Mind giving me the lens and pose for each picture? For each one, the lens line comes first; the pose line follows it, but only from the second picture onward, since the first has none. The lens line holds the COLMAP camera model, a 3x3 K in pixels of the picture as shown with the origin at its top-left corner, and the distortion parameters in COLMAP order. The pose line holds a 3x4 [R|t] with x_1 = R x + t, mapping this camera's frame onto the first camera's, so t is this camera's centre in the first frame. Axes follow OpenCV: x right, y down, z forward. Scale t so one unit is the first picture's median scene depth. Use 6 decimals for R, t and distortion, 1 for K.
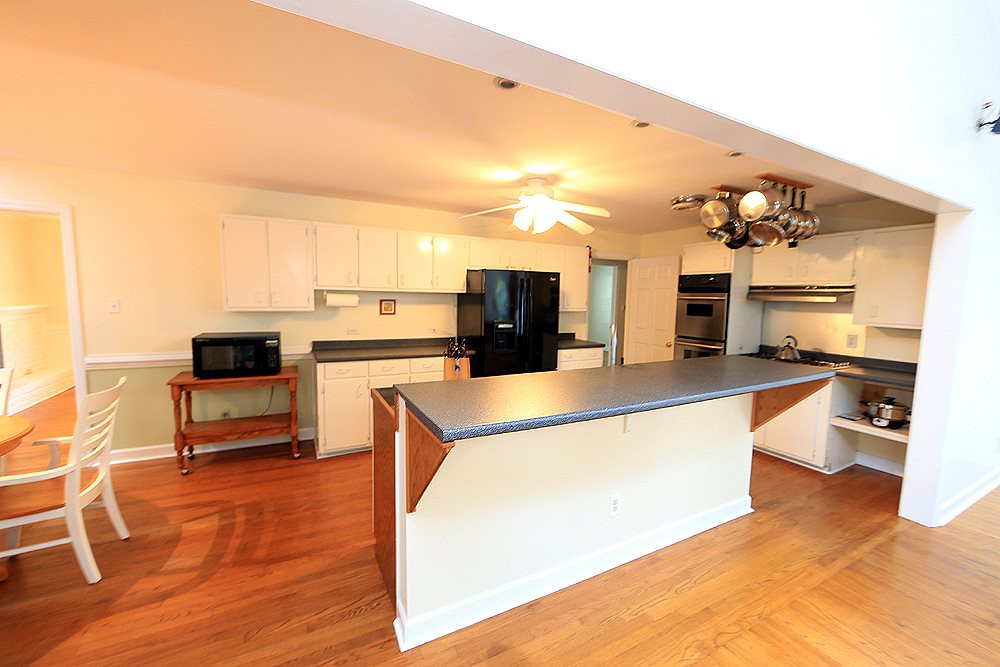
lens RADIAL K [[396.0, 0, 500.0], [0, 396.0, 333.5], [0, 0, 1]] dist [-0.015988, -0.000275]
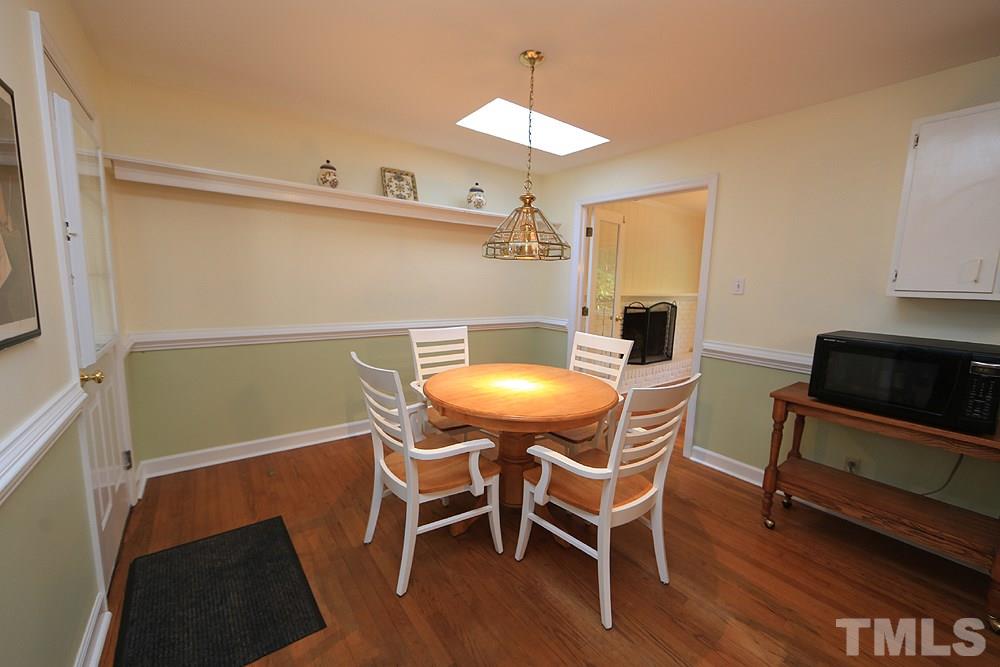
lens RADIAL K [[396.0, 0, 500.0], [0, 396.0, 333.5], [0, 0, 1]] dist [-0.015988, -0.000275]
pose [[0.162448, 0.114471, -0.980055, -0.249472], [-0.129840, 0.987091, 0.093772, 0.017671], [0.978137, 0.112018, 0.175213, 0.384783]]
